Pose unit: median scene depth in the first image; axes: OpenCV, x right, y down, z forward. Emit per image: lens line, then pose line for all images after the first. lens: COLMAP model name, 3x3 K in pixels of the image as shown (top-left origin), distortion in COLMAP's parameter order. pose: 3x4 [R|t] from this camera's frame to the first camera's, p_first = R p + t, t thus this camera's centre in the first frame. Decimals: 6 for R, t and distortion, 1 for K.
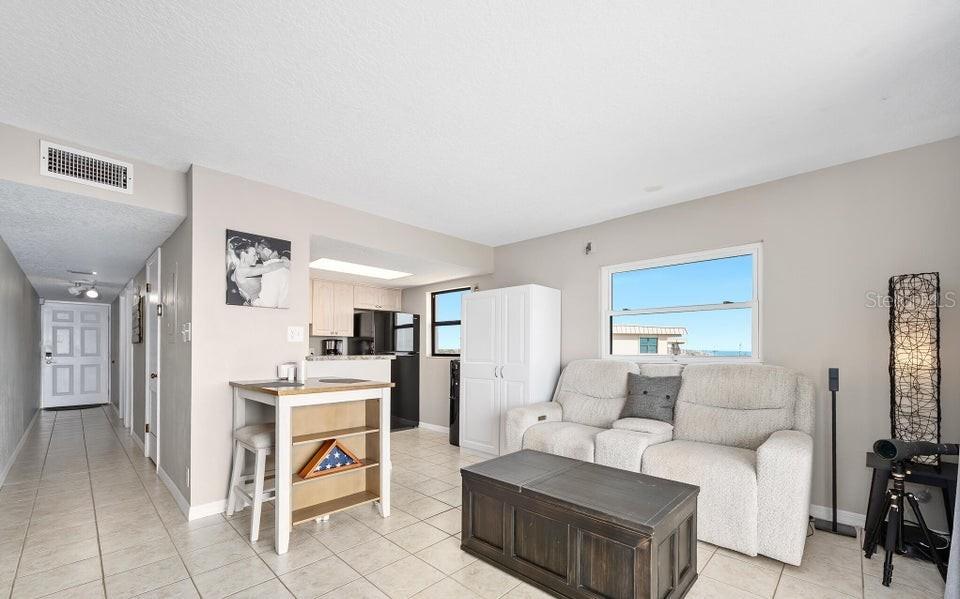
lens RADIAL K [[392.2, 0, 481.9], [0, 392.2, 352.2], [0, 0, 1]] dist [-0.000715, -0.000067]
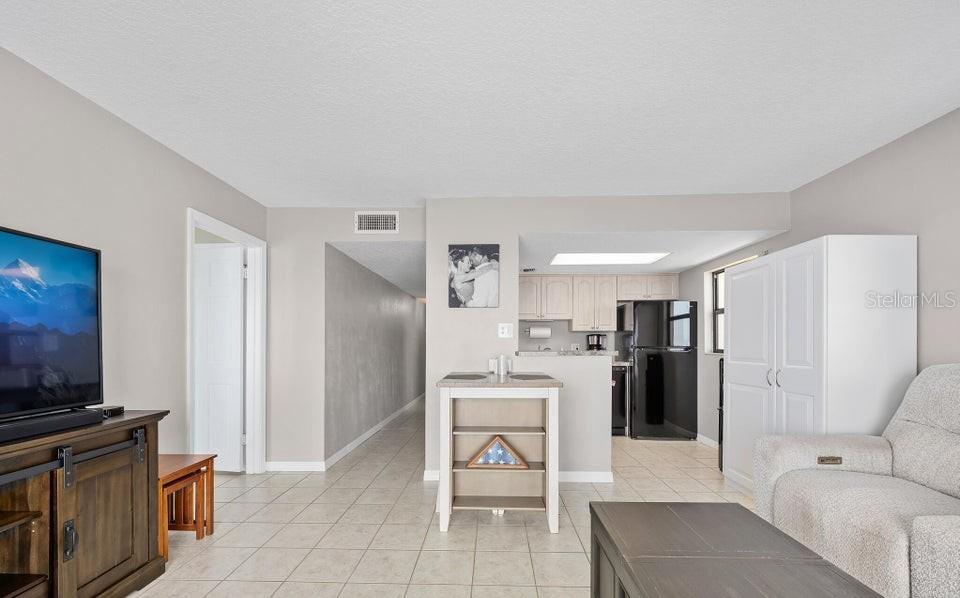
lens RADIAL K [[389.1, 0, 481.1], [0, 389.1, 343.6], [0, 0, 1]] dist [-0.000534, 0.000080]
pose [[0.669916, -0.005419, -0.742417, 0.236657], [-0.001592, 0.999961, -0.008736, -0.000873], [0.742435, 0.007034, 0.669881, 0.221563]]
